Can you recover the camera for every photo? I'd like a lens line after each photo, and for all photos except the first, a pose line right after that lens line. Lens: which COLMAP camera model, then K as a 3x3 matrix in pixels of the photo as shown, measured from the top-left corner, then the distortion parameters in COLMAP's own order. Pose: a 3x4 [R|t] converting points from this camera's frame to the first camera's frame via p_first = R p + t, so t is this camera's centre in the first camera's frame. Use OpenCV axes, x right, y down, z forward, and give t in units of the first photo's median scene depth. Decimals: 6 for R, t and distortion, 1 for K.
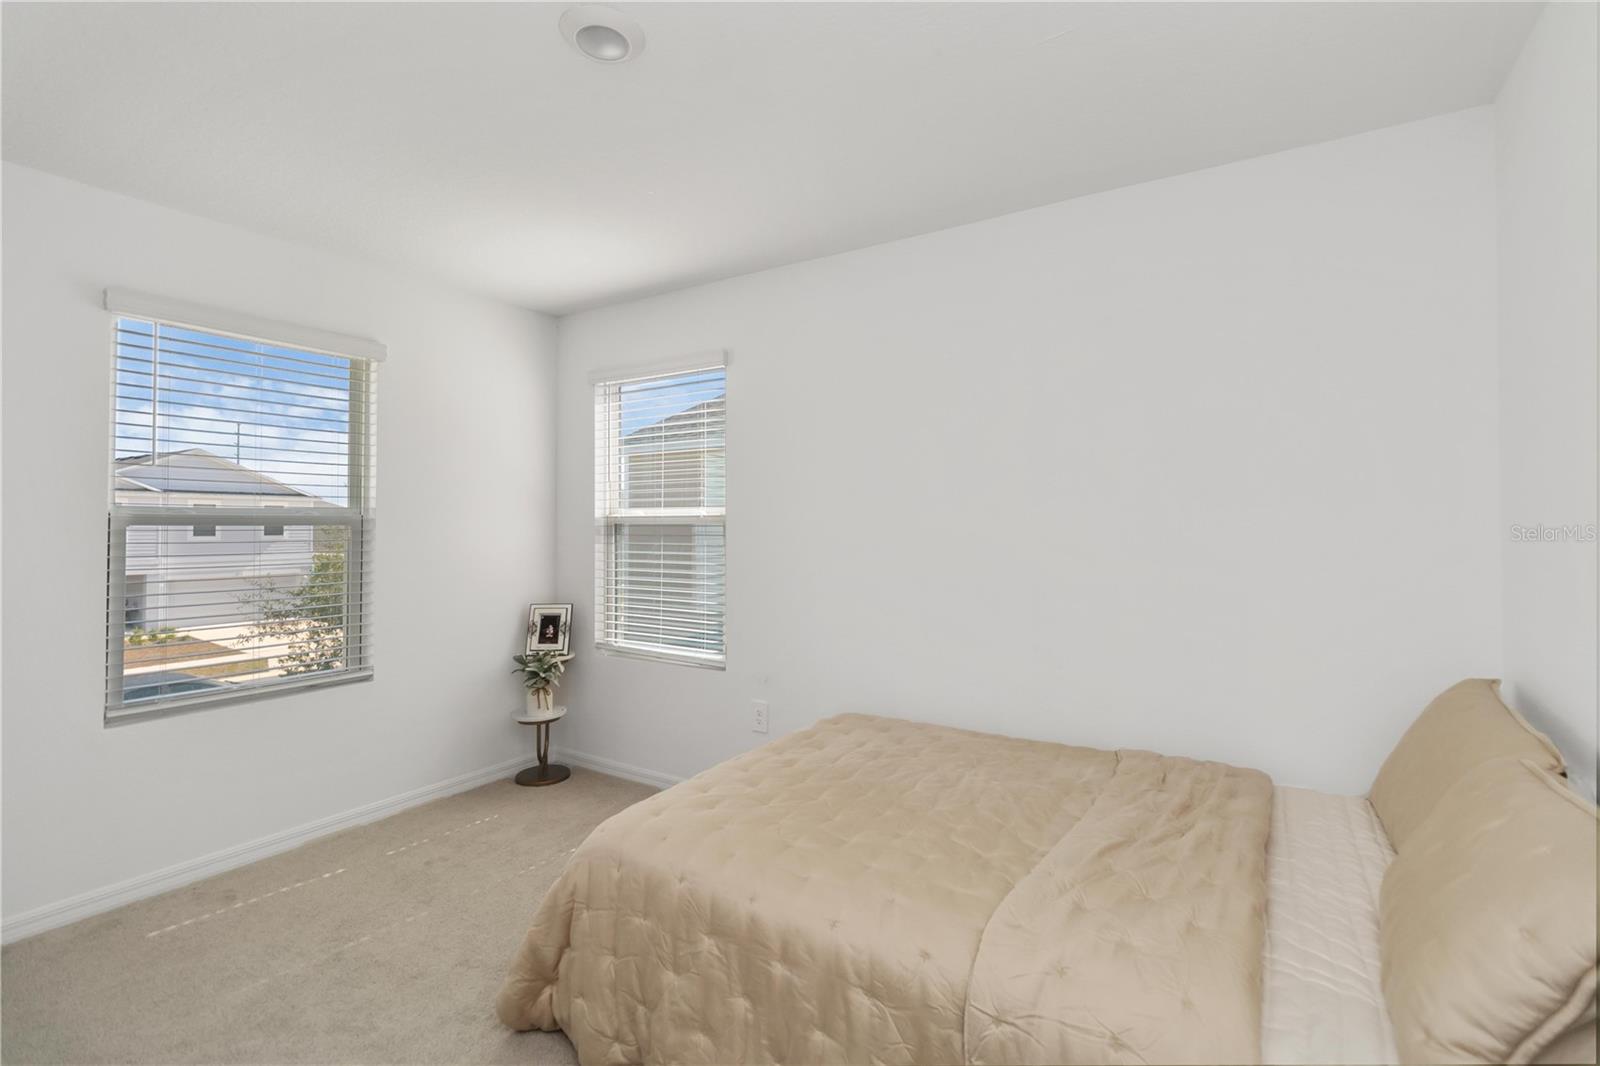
lens RADIAL K [[739.1, 0, 778.5], [0, 739.1, 507.4], [0, 0, 1]] dist [-0.012564, 0.000075]
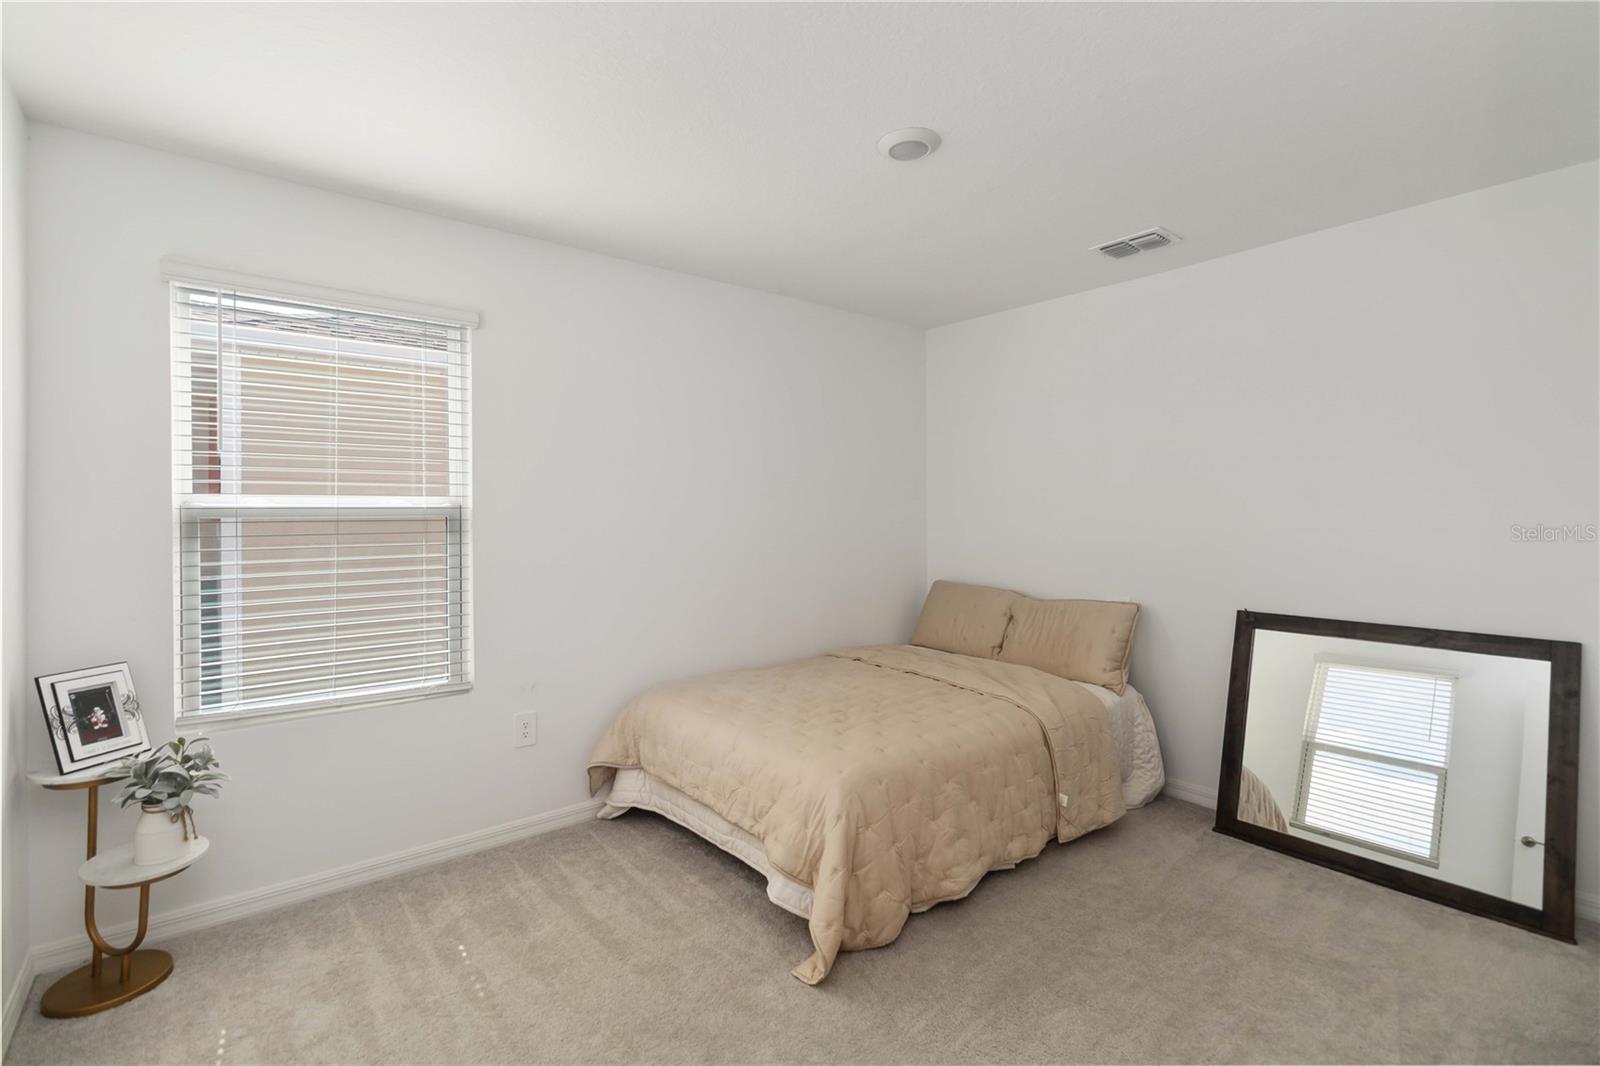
lens RADIAL K [[739.1, 0, 778.5], [0, 739.1, 507.4], [0, 0, 1]] dist [-0.012564, 0.000075]
pose [[0.295077, 0.009038, 0.955431, -0.682211], [-0.014877, 0.999878, -0.004863, 0.008866], [-0.955358, -0.012779, 0.295175, 0.372109]]
